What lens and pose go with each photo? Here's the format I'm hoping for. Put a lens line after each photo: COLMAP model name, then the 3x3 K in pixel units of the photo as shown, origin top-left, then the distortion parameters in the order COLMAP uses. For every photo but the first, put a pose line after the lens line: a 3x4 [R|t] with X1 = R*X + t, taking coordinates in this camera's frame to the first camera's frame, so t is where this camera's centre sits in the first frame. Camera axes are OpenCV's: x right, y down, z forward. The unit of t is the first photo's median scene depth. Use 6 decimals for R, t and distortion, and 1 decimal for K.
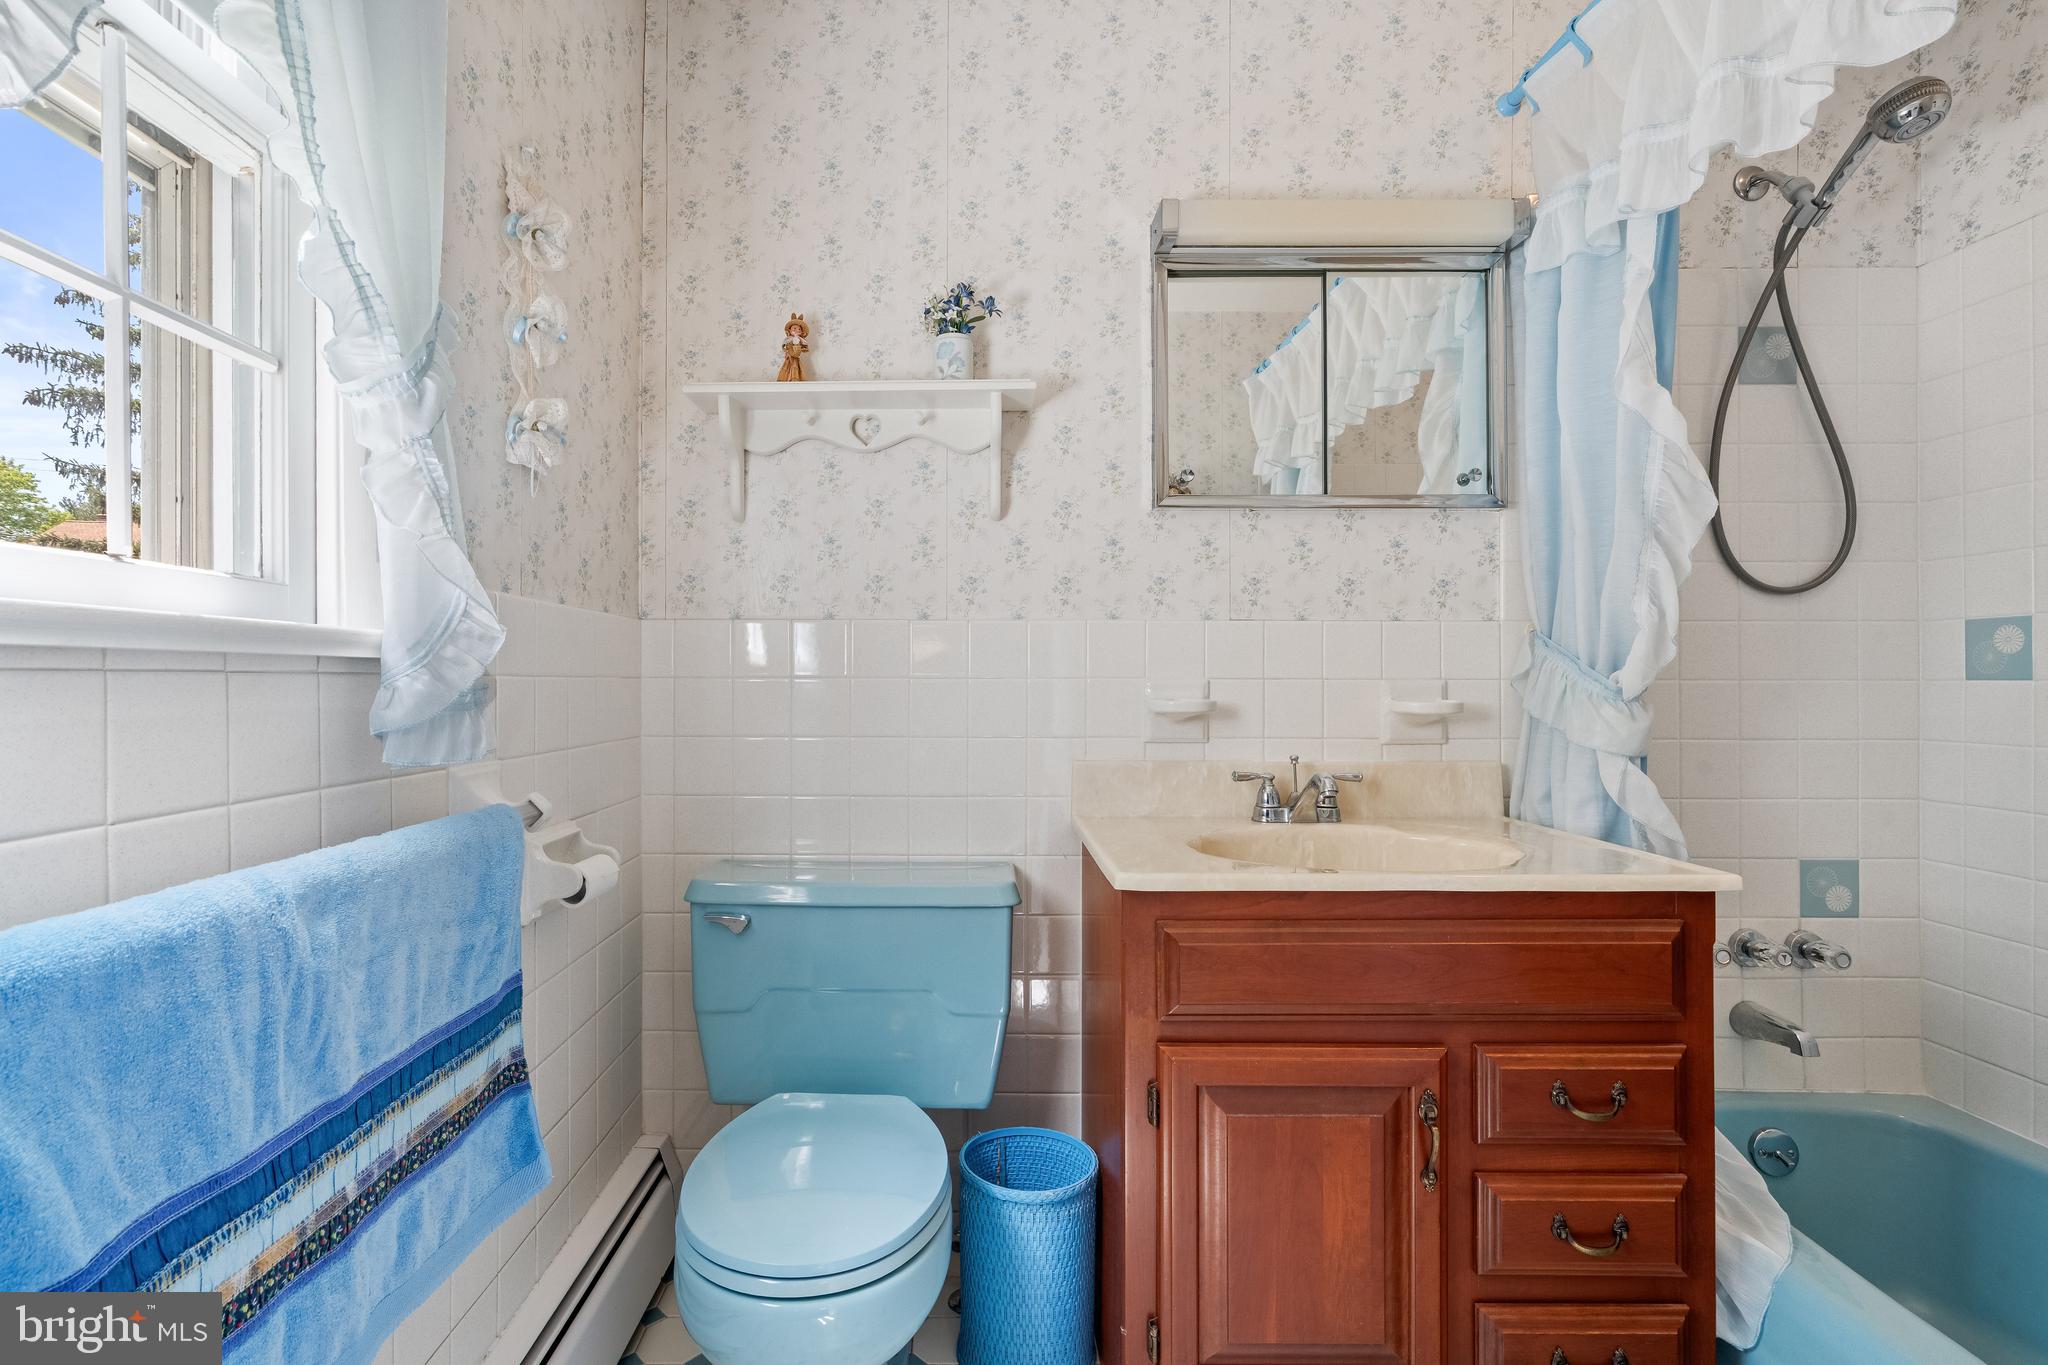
lens RADIAL K [[947.5, 0, 957.2], [0, 947.5, 678.5], [0, 0, 1]] dist [-0.001032, 0.000777]
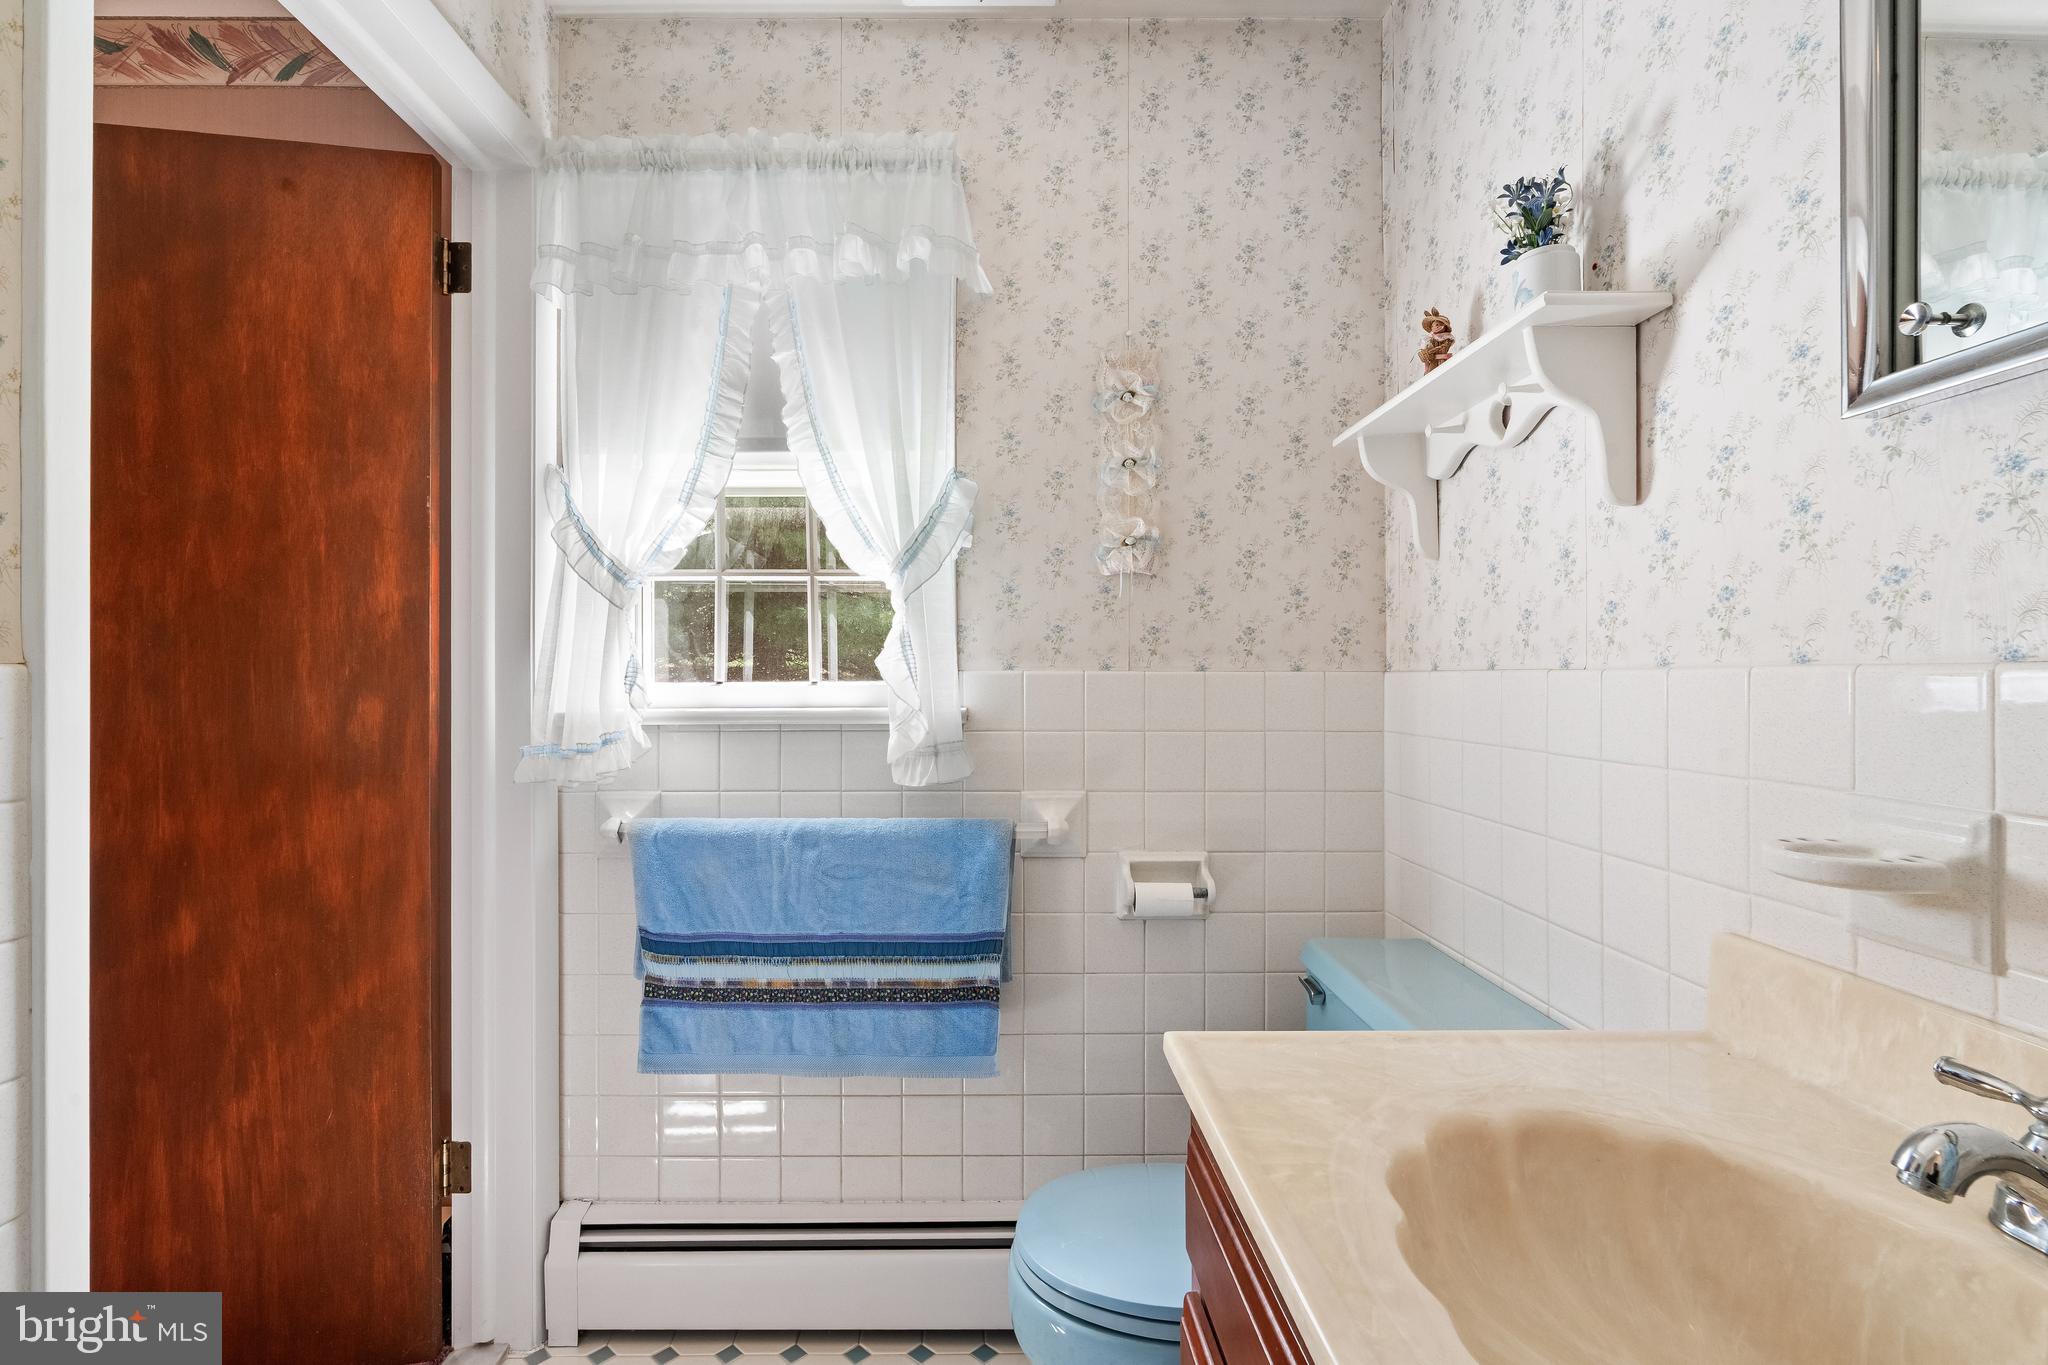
lens RADIAL K [[947.5, 0, 957.2], [0, 947.5, 678.5], [0, 0, 1]] dist [-0.001032, 0.000777]
pose [[0.014184, -0.006582, -0.999878, 0.671805], [-0.001574, 0.999977, -0.006605, -0.053313], [0.999898, 0.001667, 0.014174, 0.581423]]
